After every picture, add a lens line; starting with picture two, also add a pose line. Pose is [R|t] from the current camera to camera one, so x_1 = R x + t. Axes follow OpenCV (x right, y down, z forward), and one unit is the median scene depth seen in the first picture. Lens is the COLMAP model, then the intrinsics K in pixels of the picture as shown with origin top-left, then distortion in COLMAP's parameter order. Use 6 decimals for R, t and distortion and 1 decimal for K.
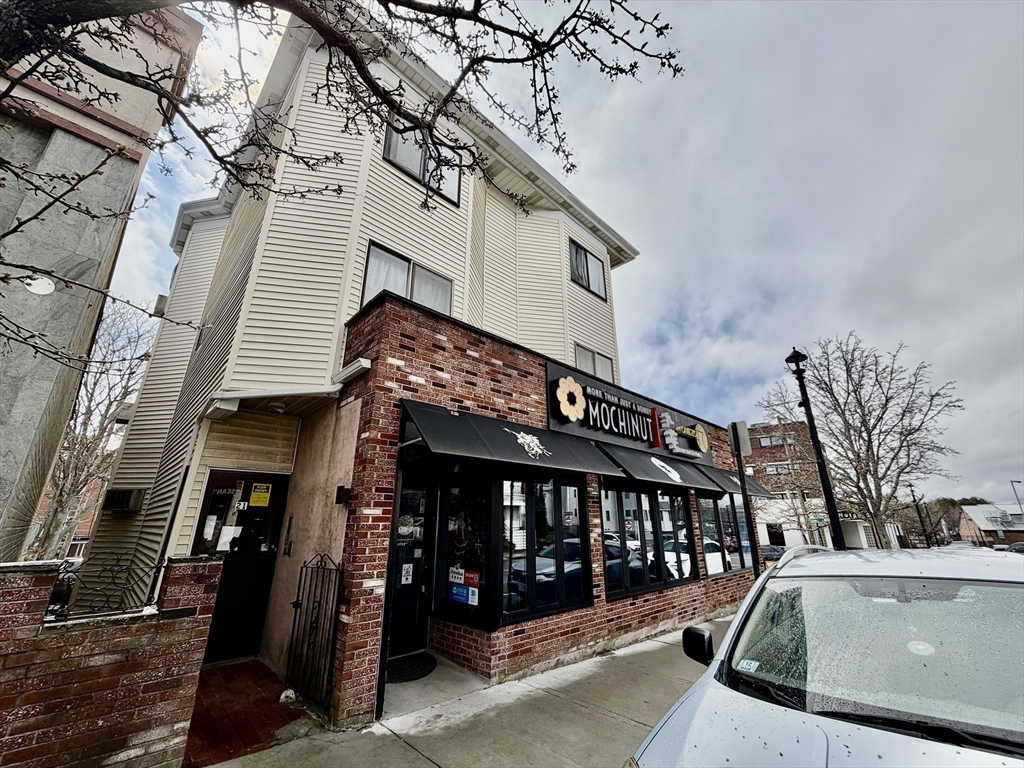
lens RADIAL K [[407.5, 0, 510.7], [0, 407.5, 383.7], [0, 0, 1]] dist [0.001811, -0.000630]
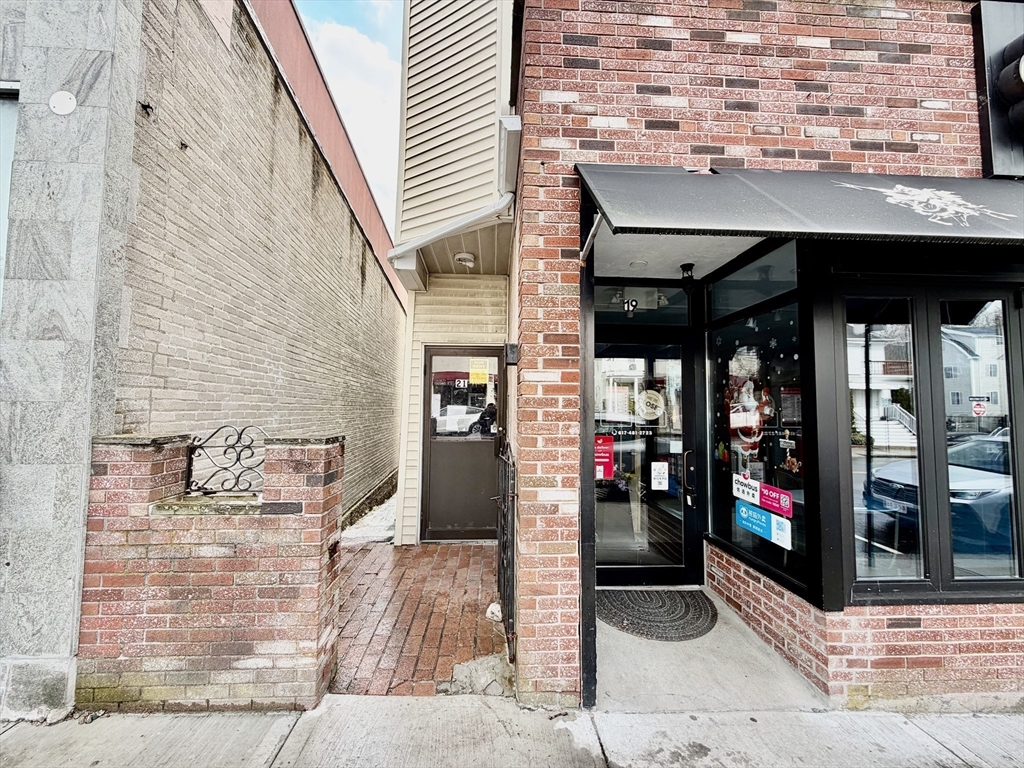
lens RADIAL K [[407.5, 0, 509.9], [0, 407.5, 386.4], [0, 0, 1]] dist [0.001811, -0.000630]
pose [[0.755418, -0.030330, -0.654541, -0.005614], [0.203261, 0.960497, 0.190080, 0.176824], [0.622919, -0.276633, 0.731742, 0.467467]]
